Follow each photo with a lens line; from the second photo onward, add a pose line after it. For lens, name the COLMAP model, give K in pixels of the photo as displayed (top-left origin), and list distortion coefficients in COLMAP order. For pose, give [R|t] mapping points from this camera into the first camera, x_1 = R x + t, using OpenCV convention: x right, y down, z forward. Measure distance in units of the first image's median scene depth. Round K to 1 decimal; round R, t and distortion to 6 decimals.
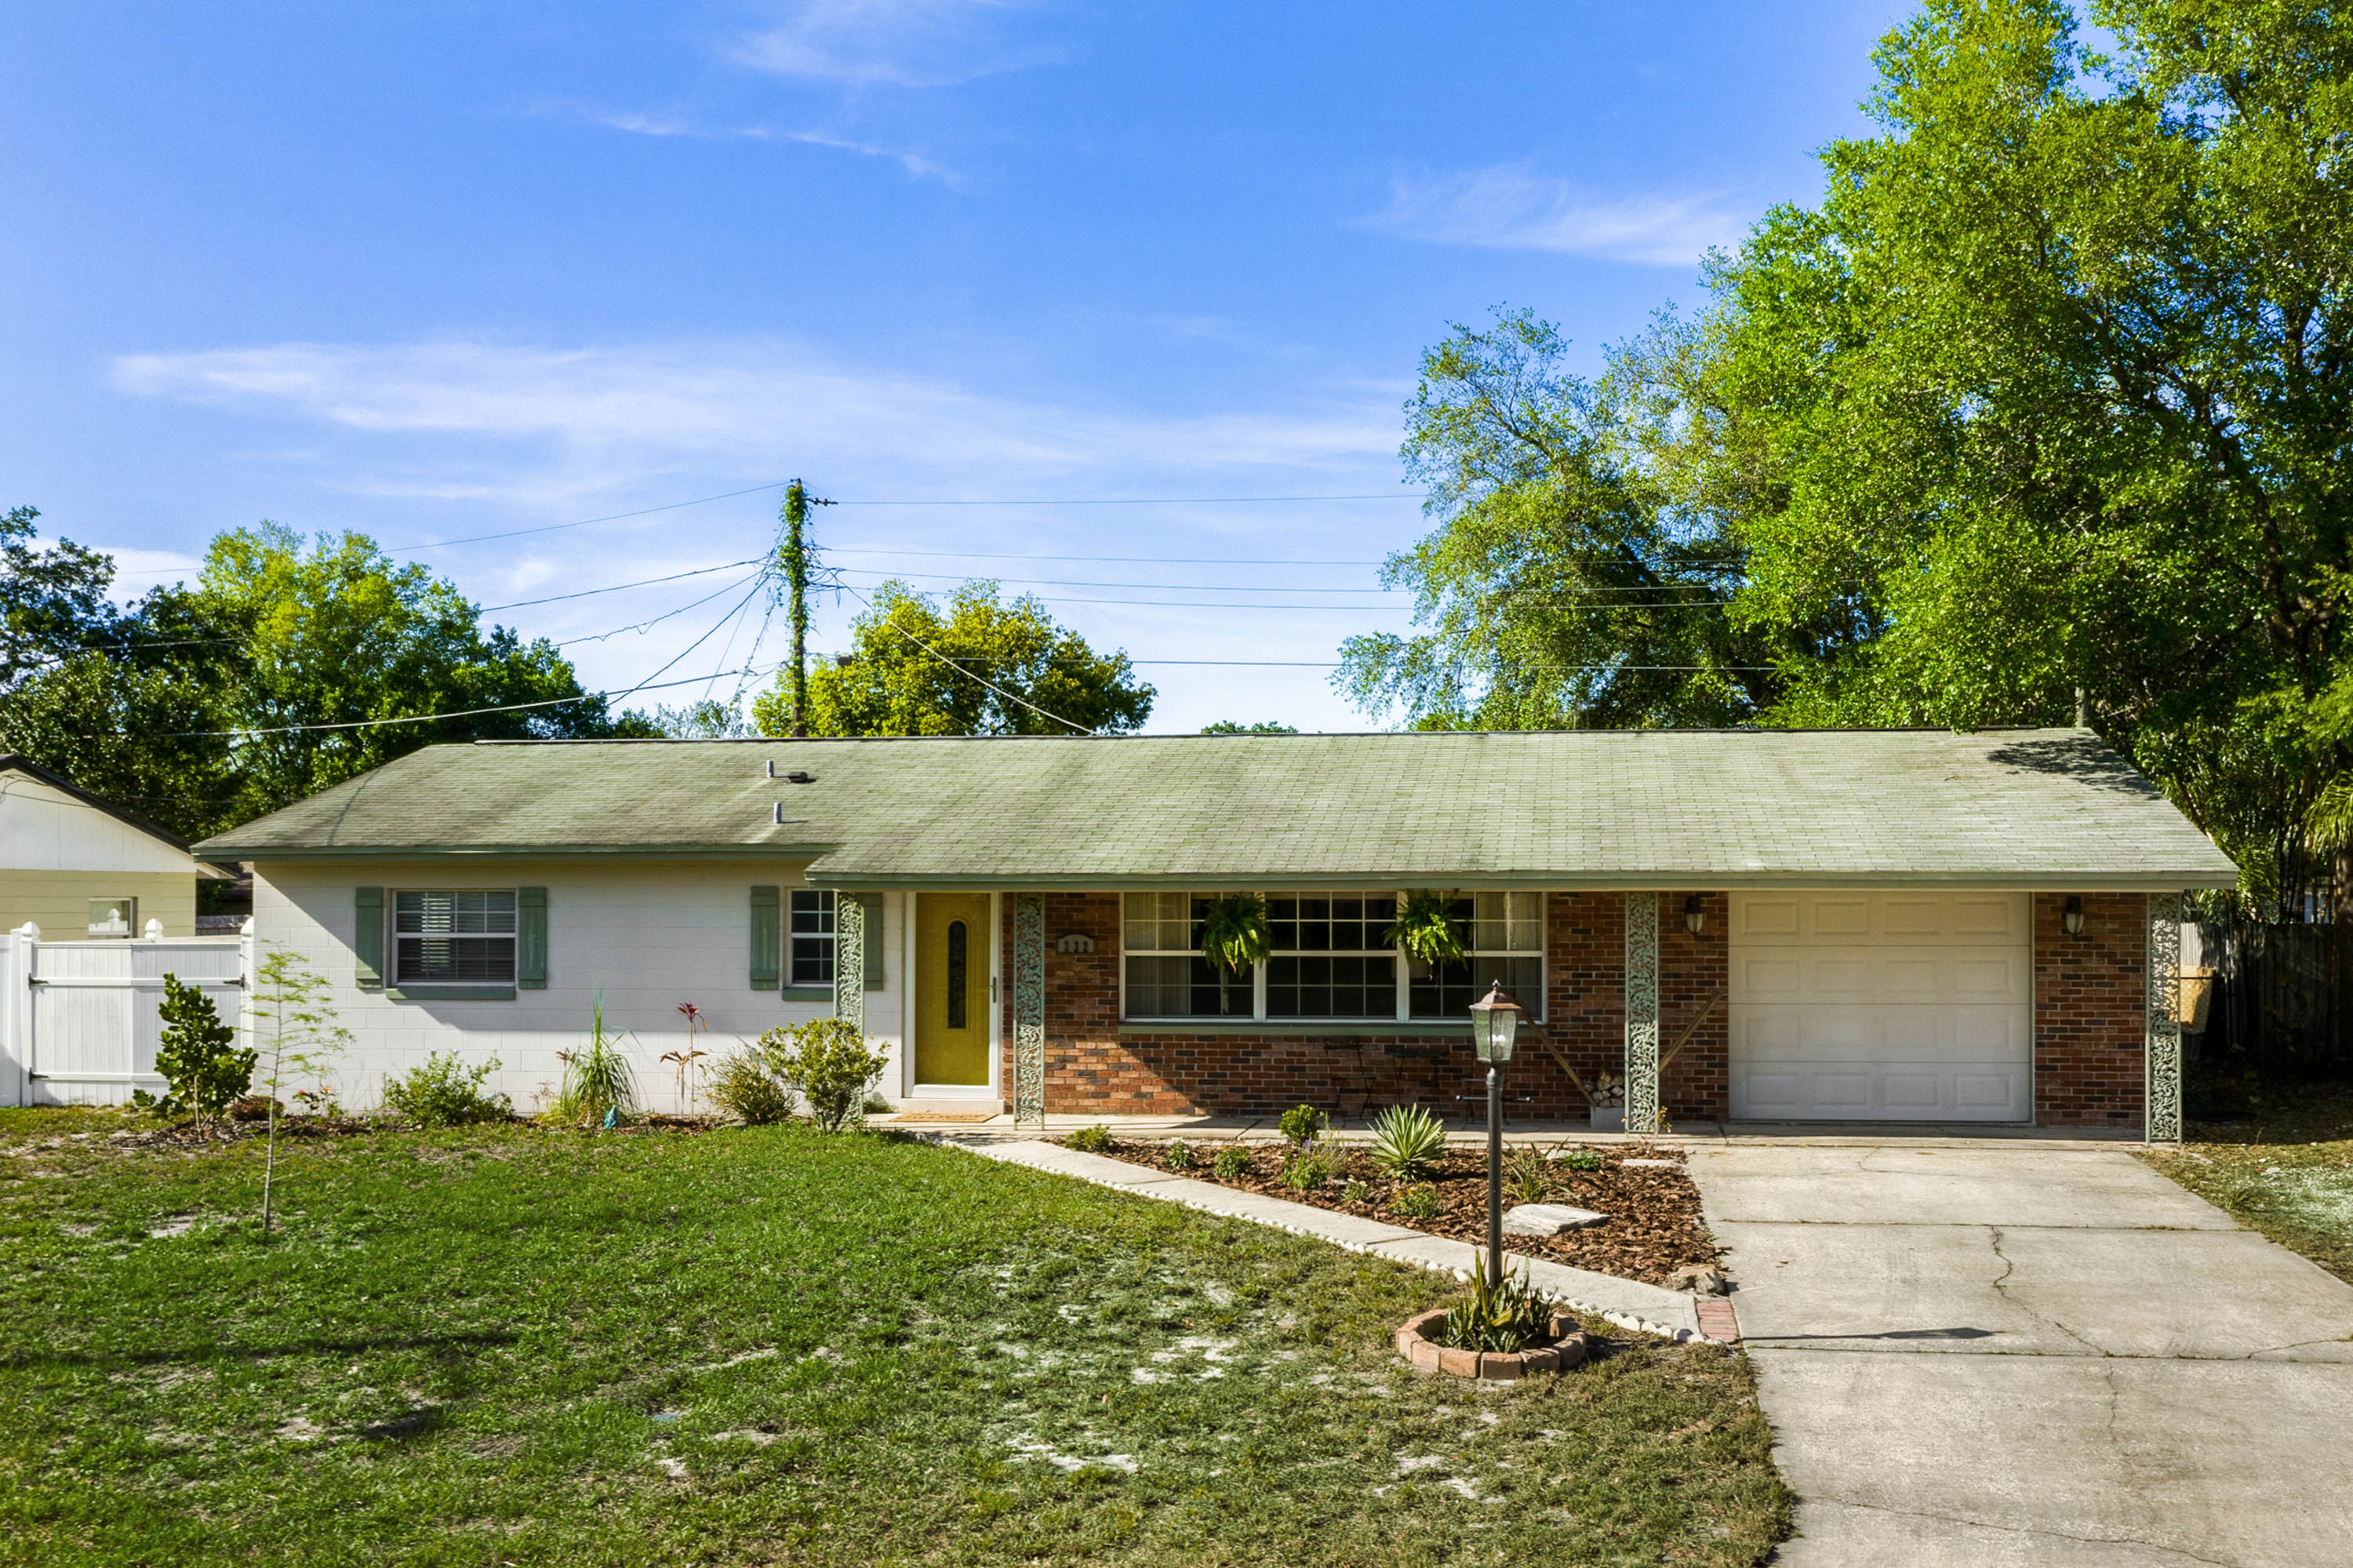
lens RADIAL K [[1651.8, 0, 1176.9], [0, 1651.8, 860.7], [0, 0, 1]] dist [0.001744, -0.002708]
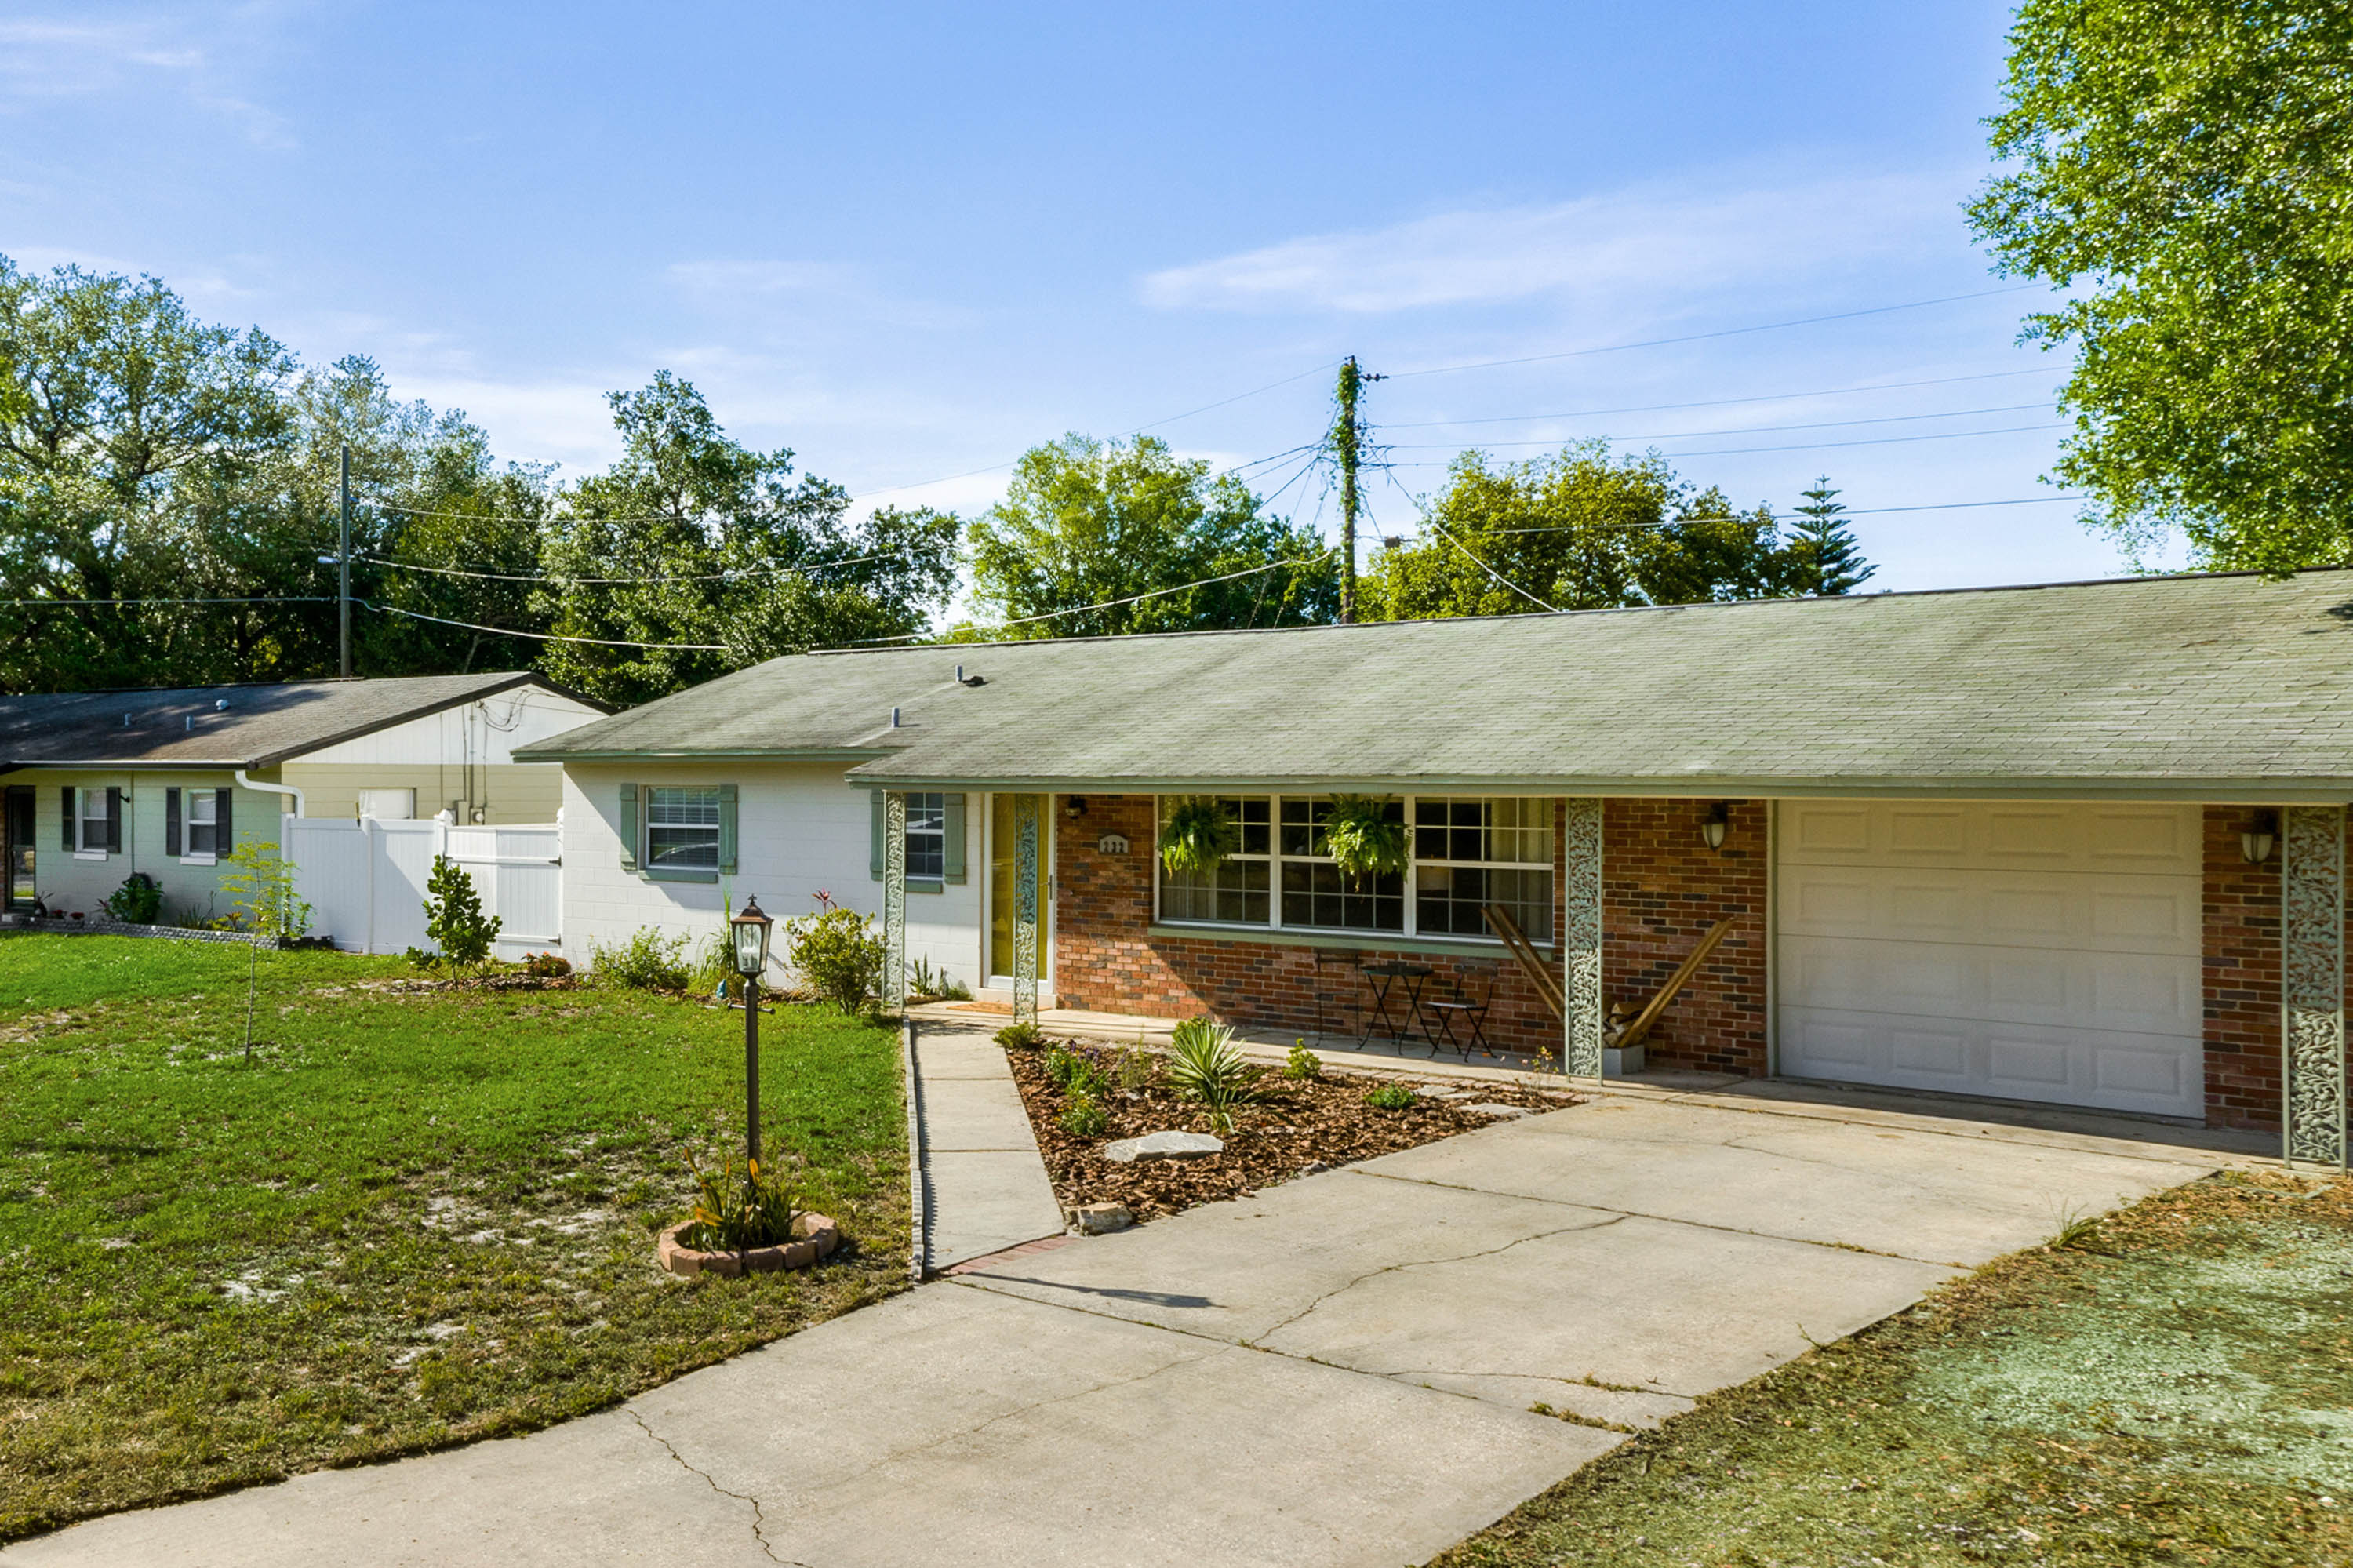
lens RADIAL K [[1764.6, 0, 1176.5], [0, 1764.6, 784.0], [0, 0, 1]] dist [0.098514, 0.002800]
pose [[0.875667, 0.004539, -0.482895, 0.491667], [0.007442, 0.999710, 0.022891, -0.010750], [0.482859, -0.023638, 0.875379, 0.077901]]
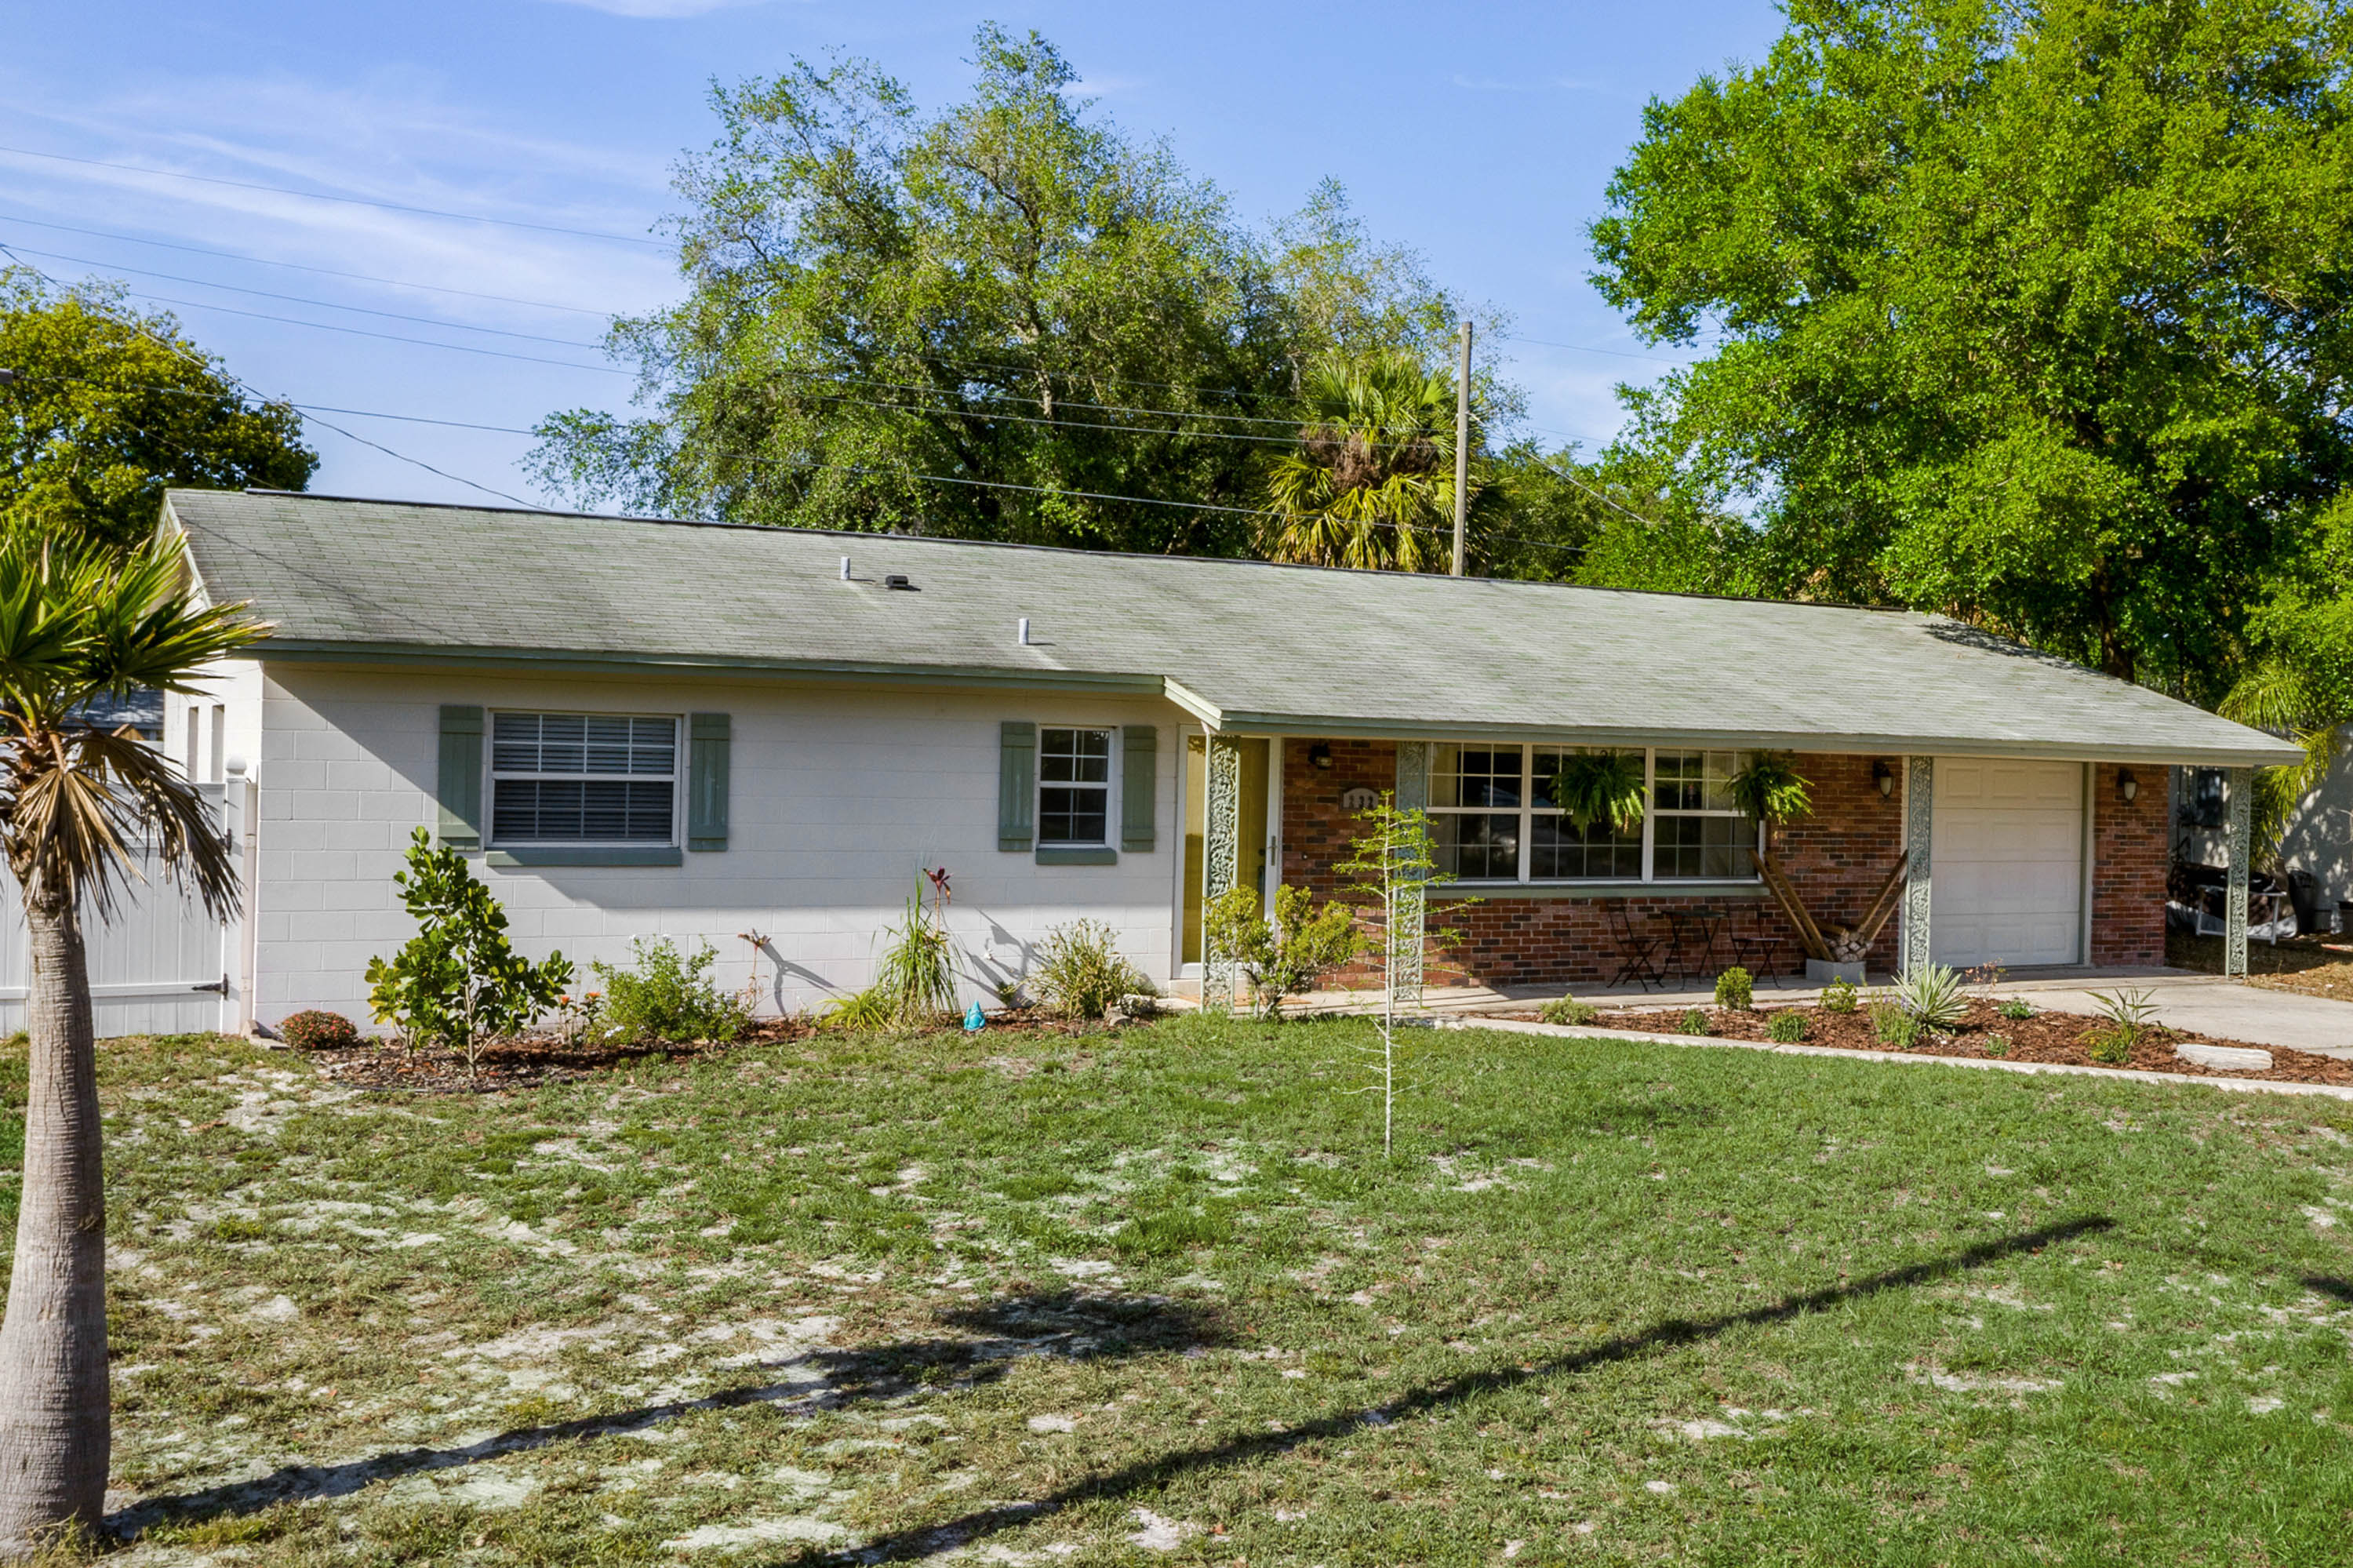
lens RADIAL K [[1889.1, 0, 1176.5], [0, 1889.1, 784.0], [0, 0, 1]] dist [-0.009743, -0.001815]
pose [[0.873666, 0.014326, 0.486316, -0.640942], [-0.038823, 0.998432, 0.040334, 0.005374], [-0.484975, -0.054119, 0.872852, 0.163599]]
